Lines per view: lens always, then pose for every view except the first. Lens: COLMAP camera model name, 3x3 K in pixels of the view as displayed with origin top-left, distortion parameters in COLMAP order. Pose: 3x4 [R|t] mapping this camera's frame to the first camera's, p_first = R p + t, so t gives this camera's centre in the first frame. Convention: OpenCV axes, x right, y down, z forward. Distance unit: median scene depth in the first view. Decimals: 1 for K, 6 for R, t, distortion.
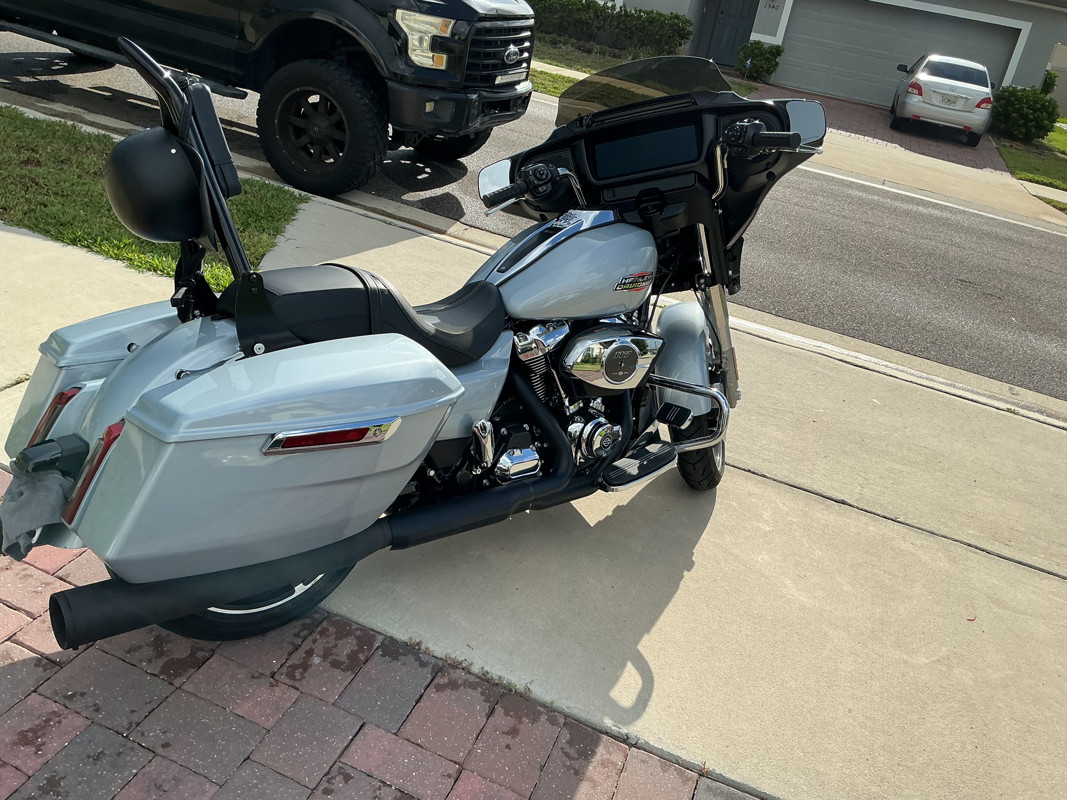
lens RADIAL K [[905.7, 0, 529.6], [0, 905.7, 399.5], [0, 0, 1]] dist [0.011452, -0.036904]
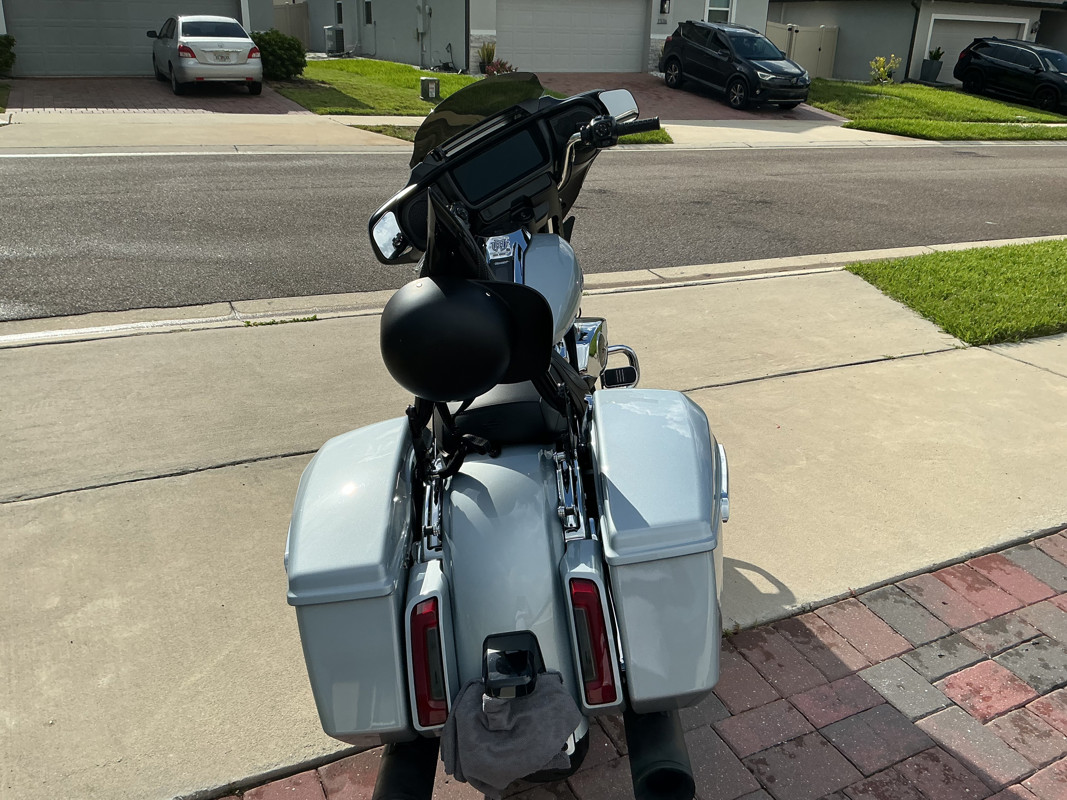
lens RADIAL K [[905.7, 0, 531.2], [0, 905.7, 402.7], [0, 0, 1]] dist [0.011452, -0.036904]
pose [[0.659903, -0.424242, 0.620119, -0.113023], [0.394259, 0.898102, 0.194866, -0.039157], [-0.639600, 0.115895, 0.759921, 0.035859]]
